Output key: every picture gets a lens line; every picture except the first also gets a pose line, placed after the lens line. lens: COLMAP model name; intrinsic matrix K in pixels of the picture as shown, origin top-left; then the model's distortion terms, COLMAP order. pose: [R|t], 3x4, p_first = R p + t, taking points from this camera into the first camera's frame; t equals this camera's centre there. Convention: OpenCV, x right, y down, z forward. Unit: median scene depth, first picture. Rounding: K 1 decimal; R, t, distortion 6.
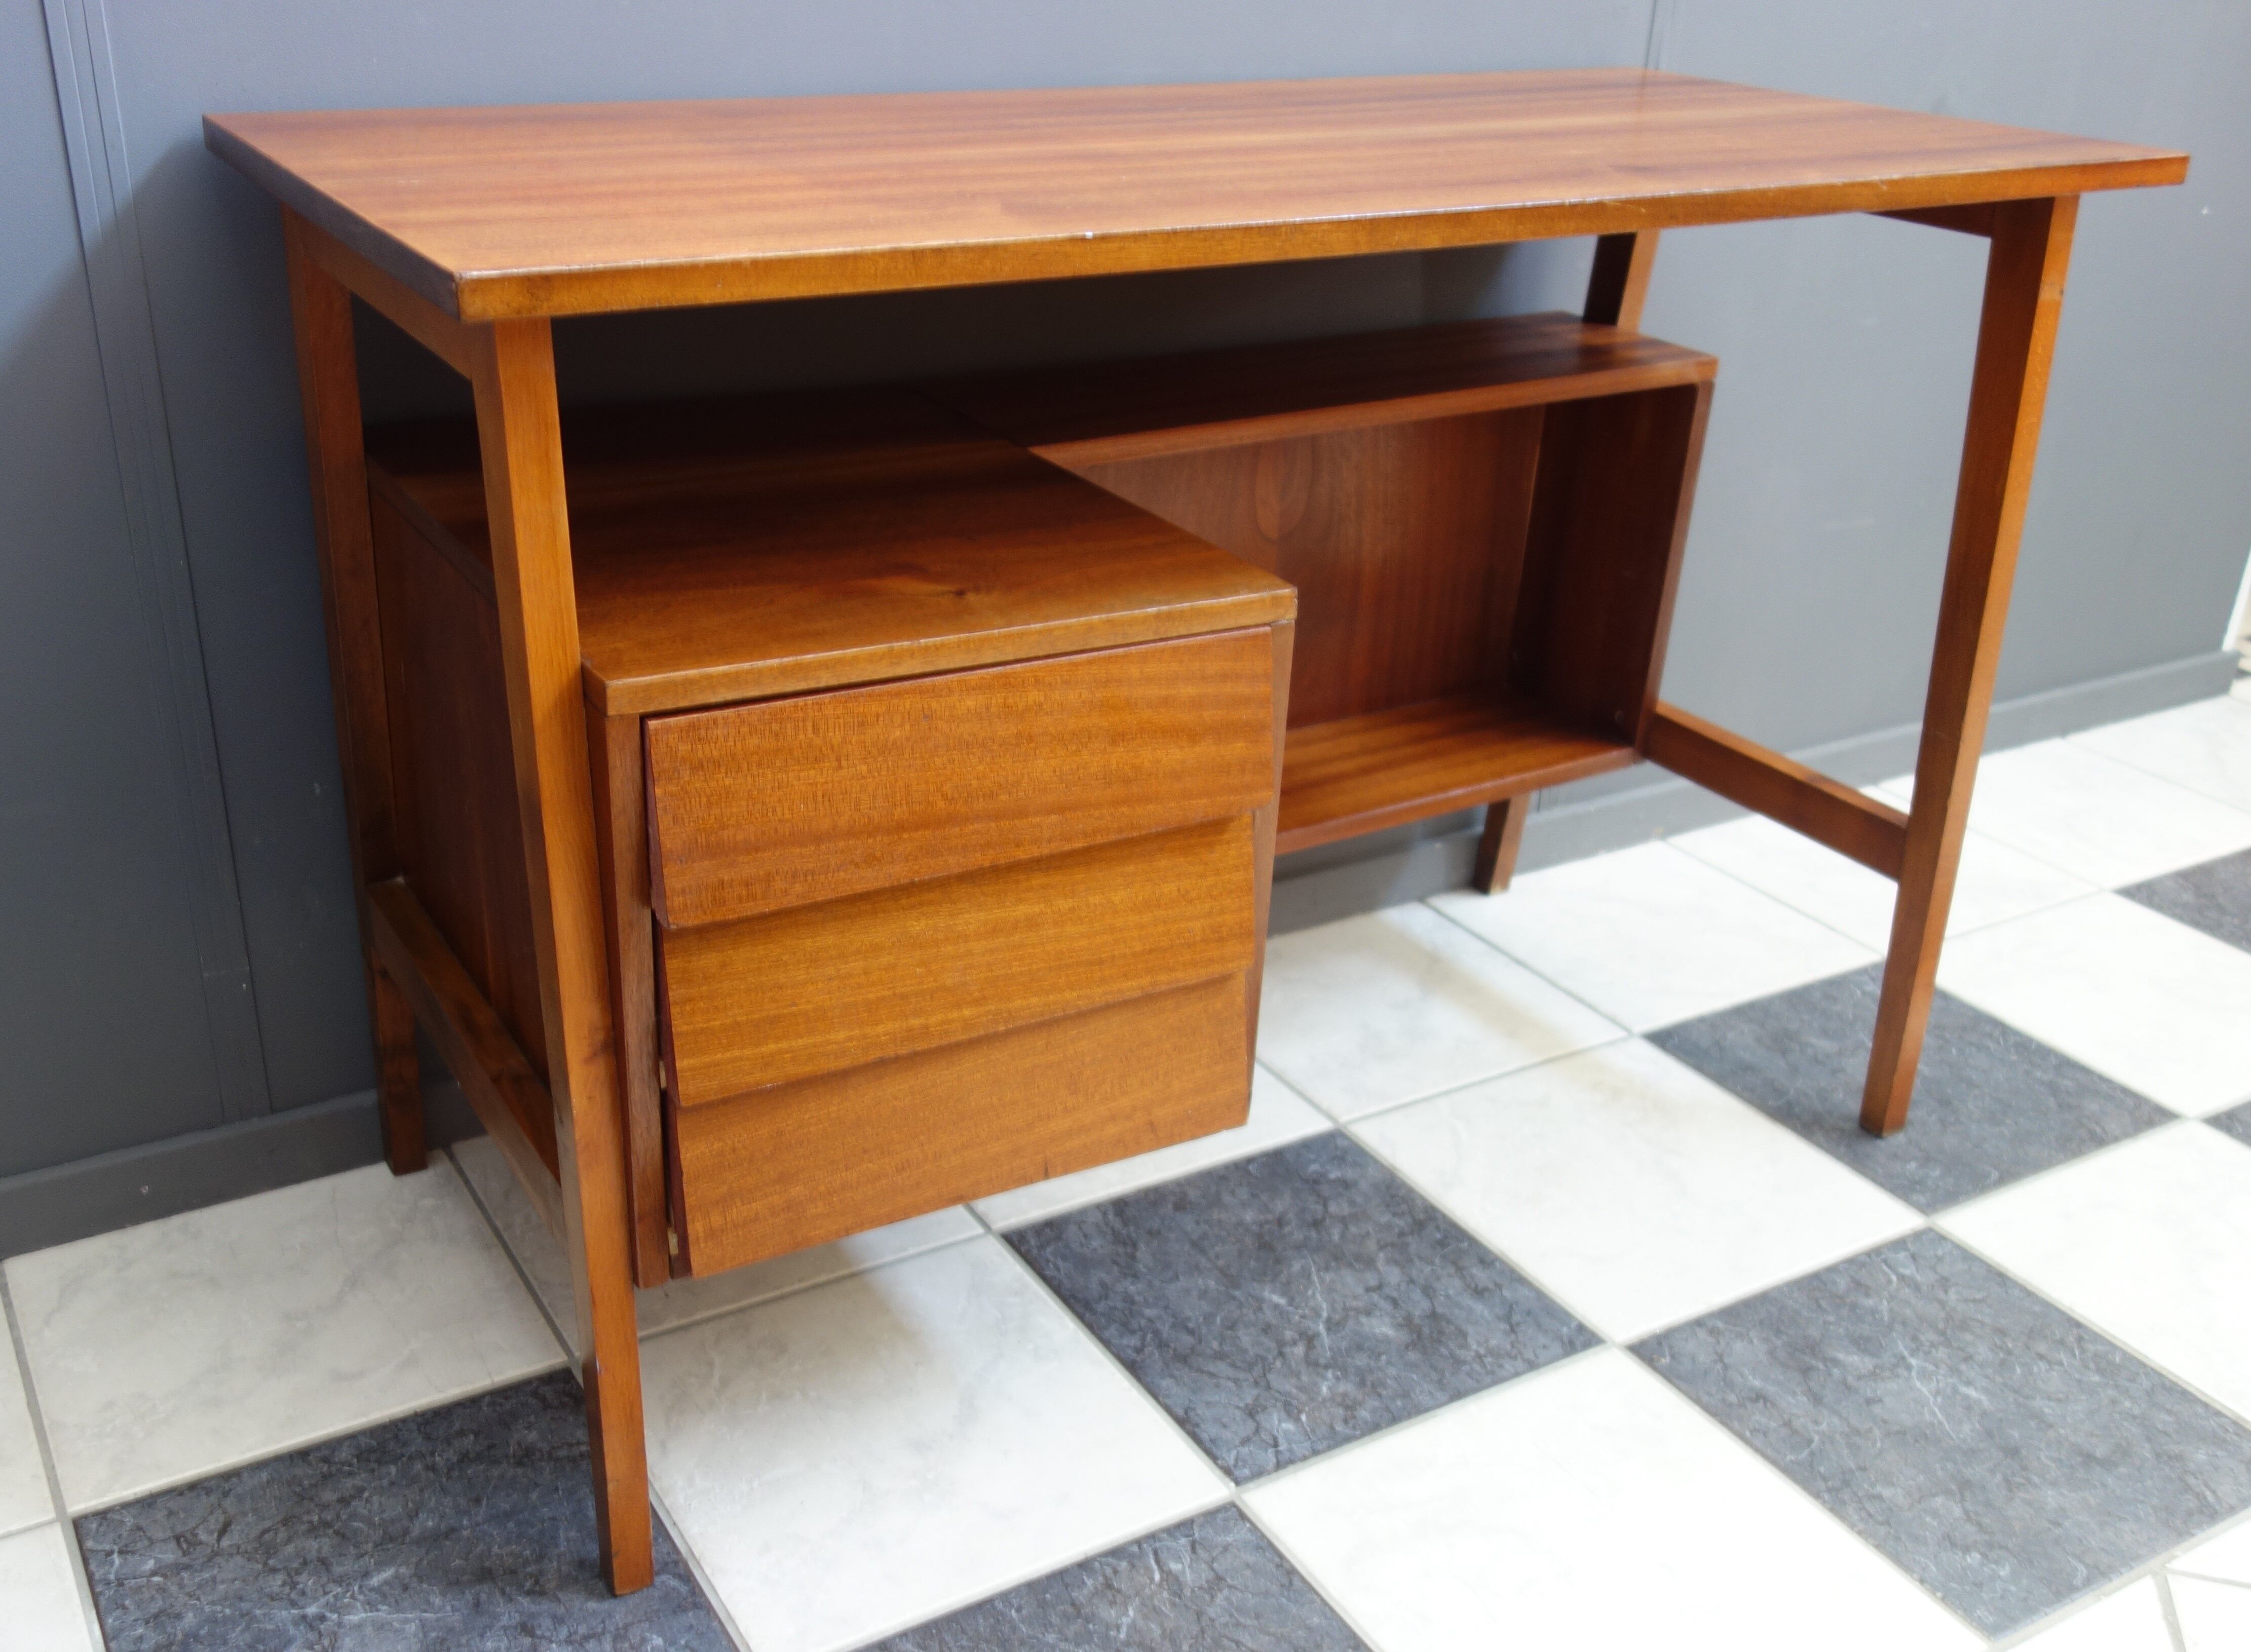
lens RADIAL K [[2194.0, 0, 1053.3], [0, 2194.0, 925.6], [0, 0, 1]] dist [0.002837, 0.000000]
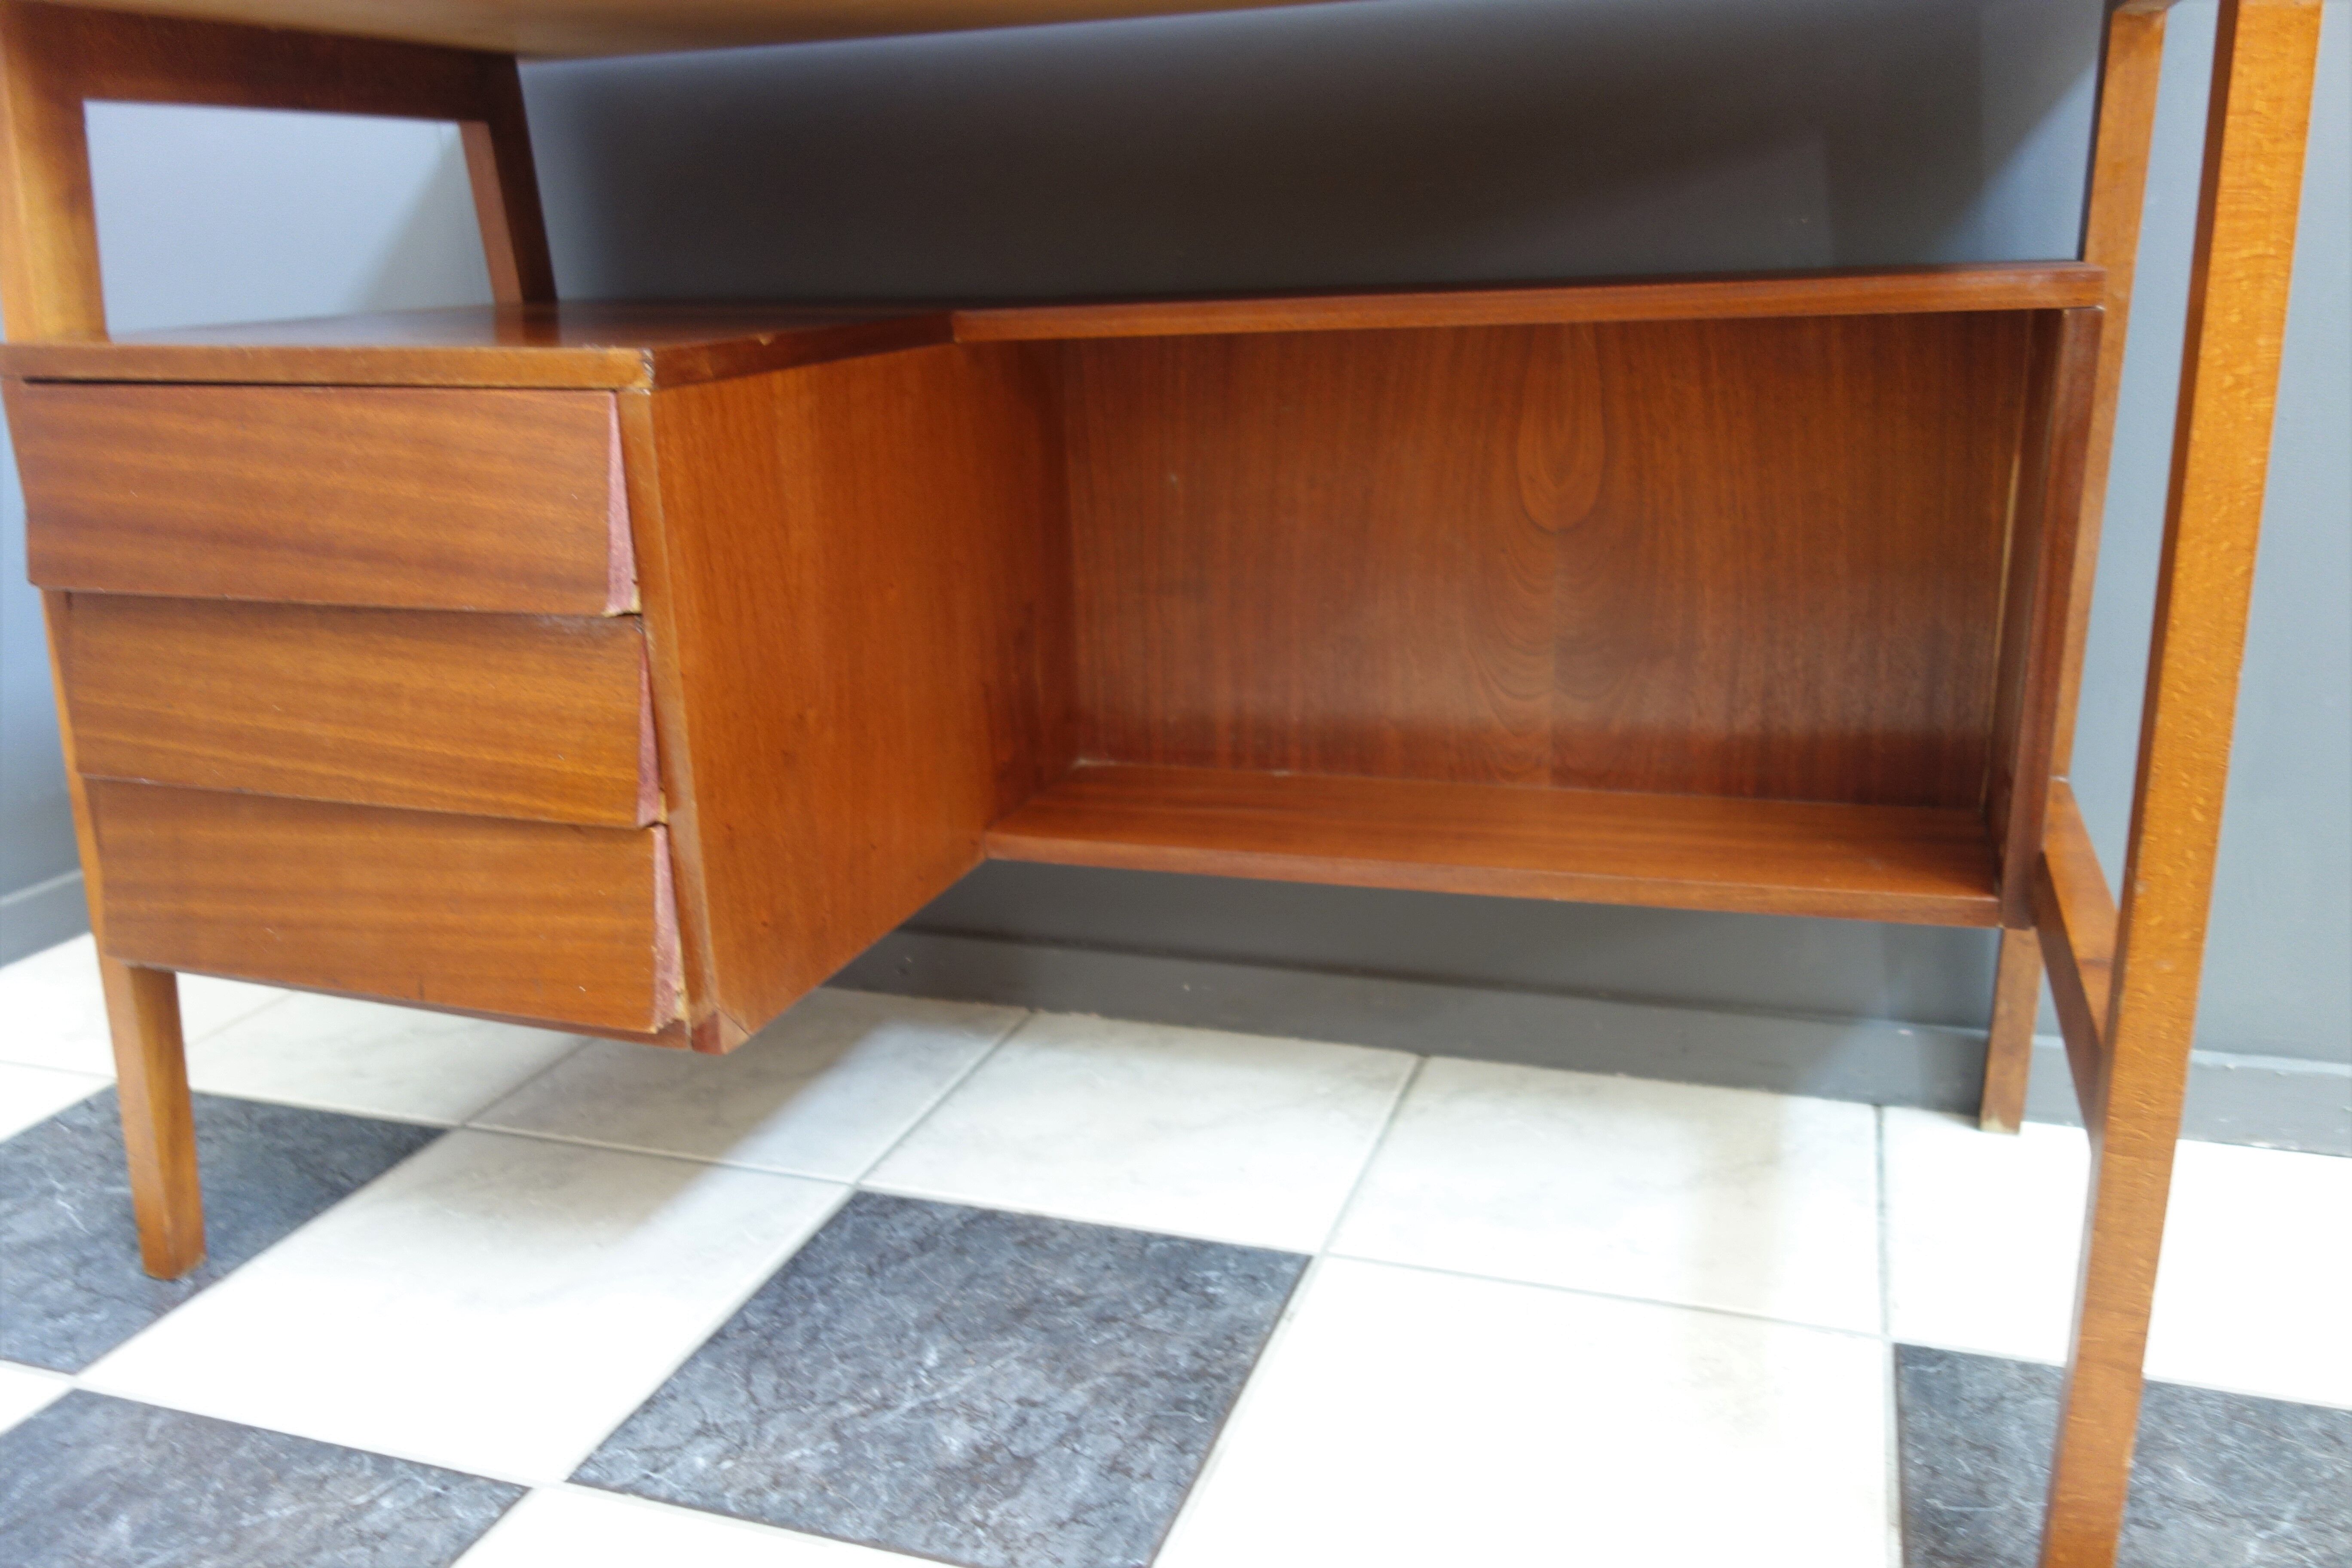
lens RADIAL K [[1847.3, 0, 1175.6], [0, 1847.3, 783.3], [0, 0, 1]] dist [0.009285, -0.007857]
pose [[0.649259, 0.161728, -0.743174, 0.632734], [-0.296182, 0.953758, -0.051199, -0.018197], [0.700528, 0.253356, 0.667137, 0.584036]]
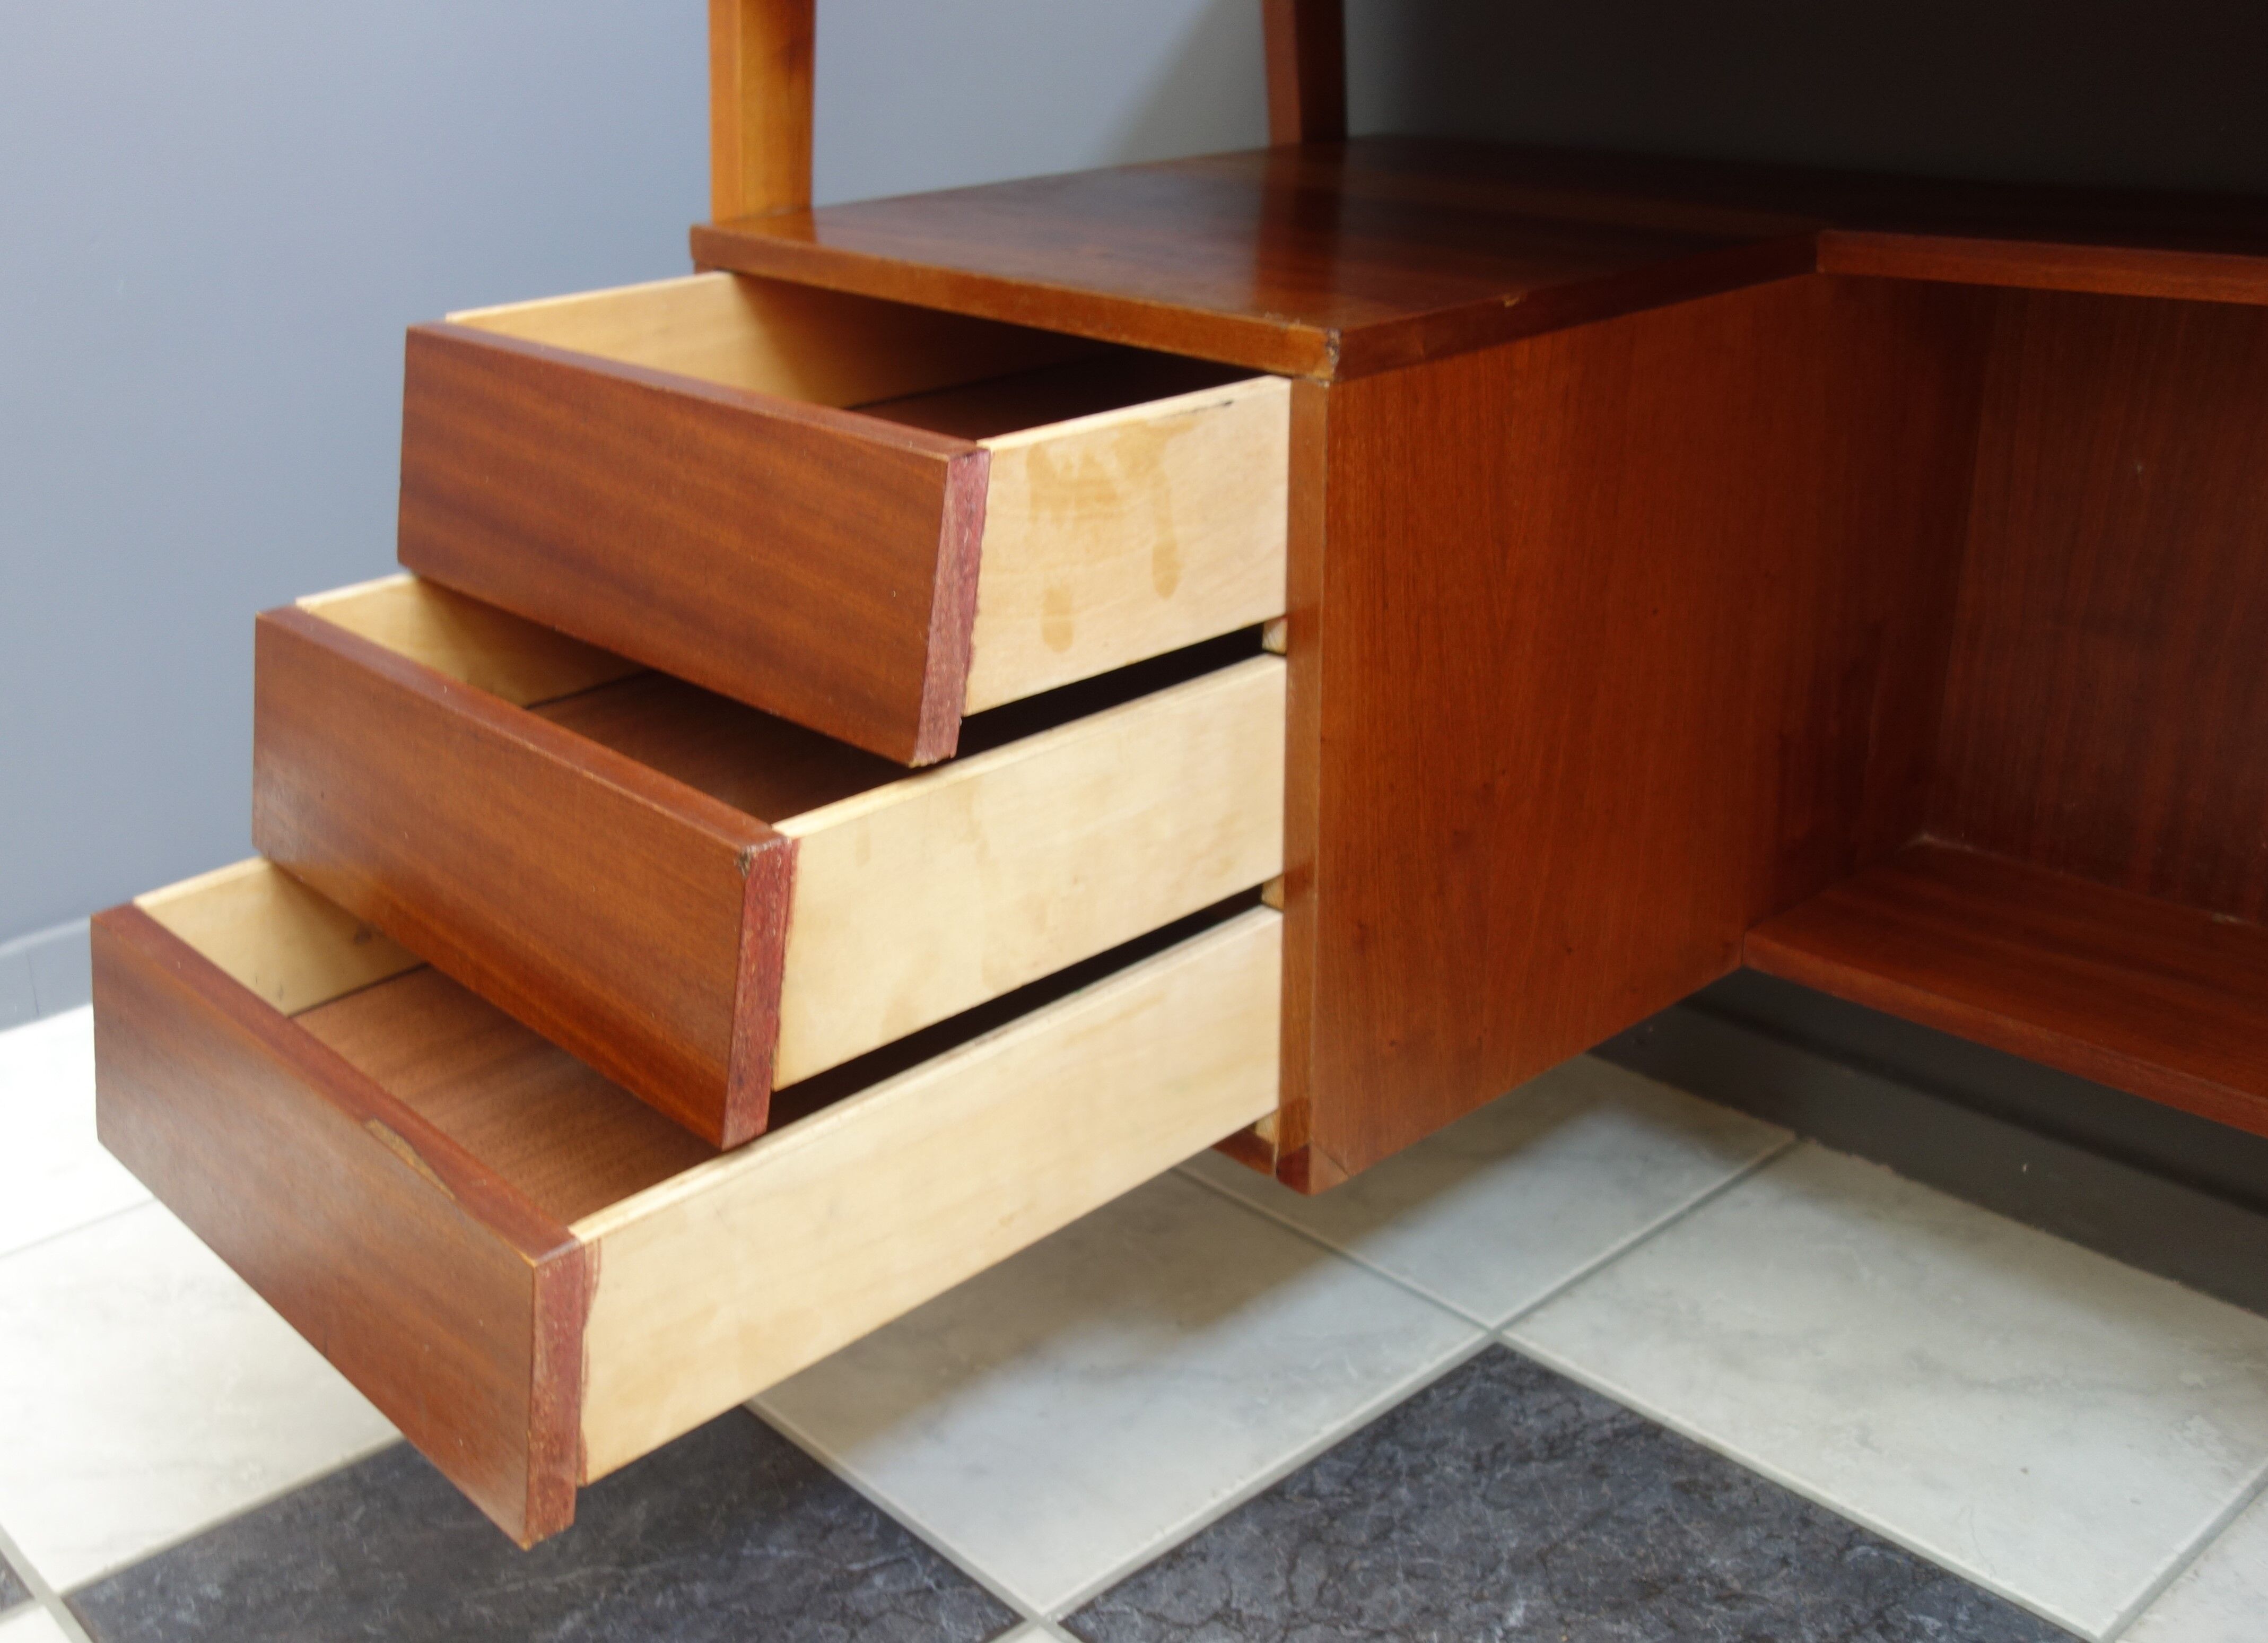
lens RADIAL K [[2277.2, 0, 995.2], [0, 2277.2, 849.1], [0, 0, 1]] dist [-0.001028, 0.000000]
pose [[0.185955, 0.331867, -0.924816, 0.608497], [-0.412909, 0.880482, 0.232934, -0.109408], [0.891587, 0.338549, 0.300761, 0.622836]]
